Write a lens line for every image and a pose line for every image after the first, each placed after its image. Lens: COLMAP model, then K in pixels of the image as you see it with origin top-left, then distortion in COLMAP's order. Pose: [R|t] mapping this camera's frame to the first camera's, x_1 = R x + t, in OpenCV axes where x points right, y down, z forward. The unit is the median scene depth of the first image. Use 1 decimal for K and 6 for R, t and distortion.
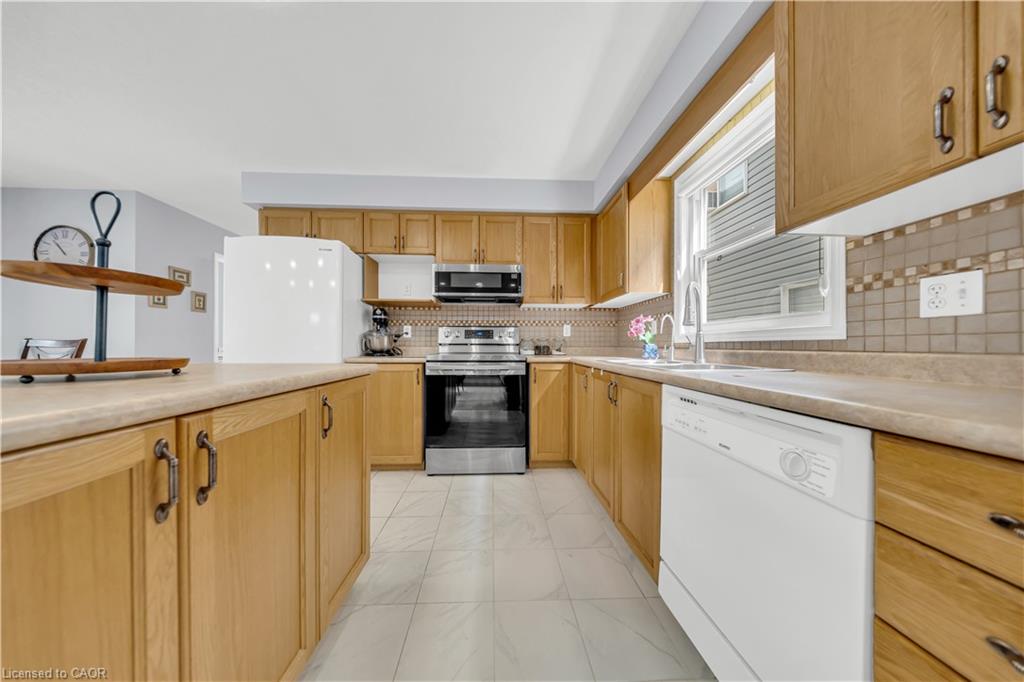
lens RADIAL K [[305.5, 0, 502.9], [0, 305.5, 345.1], [0, 0, 1]] dist [-0.003574, -0.000270]
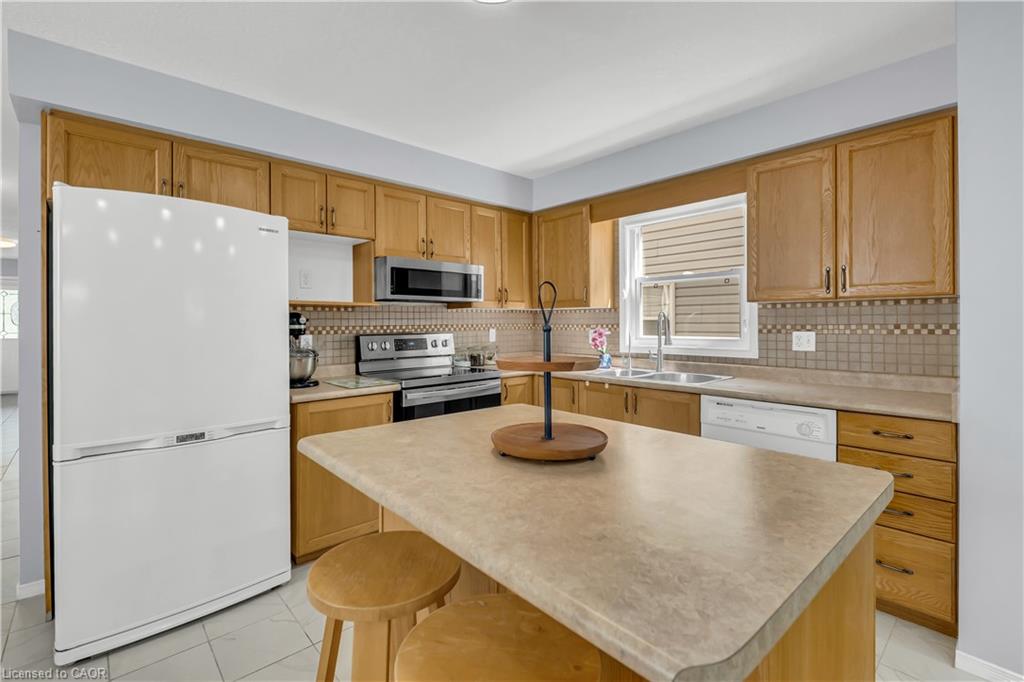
lens RADIAL K [[460.5, 0, 509.5], [0, 460.5, 322.2], [0, 0, 1]] dist [0.000060, -0.000137]
pose [[0.765544, -0.007705, 0.643338, -0.698505], [0.007414, 0.999968, 0.003153, -0.102727], [-0.643341, 0.002356, 0.765576, -0.049402]]
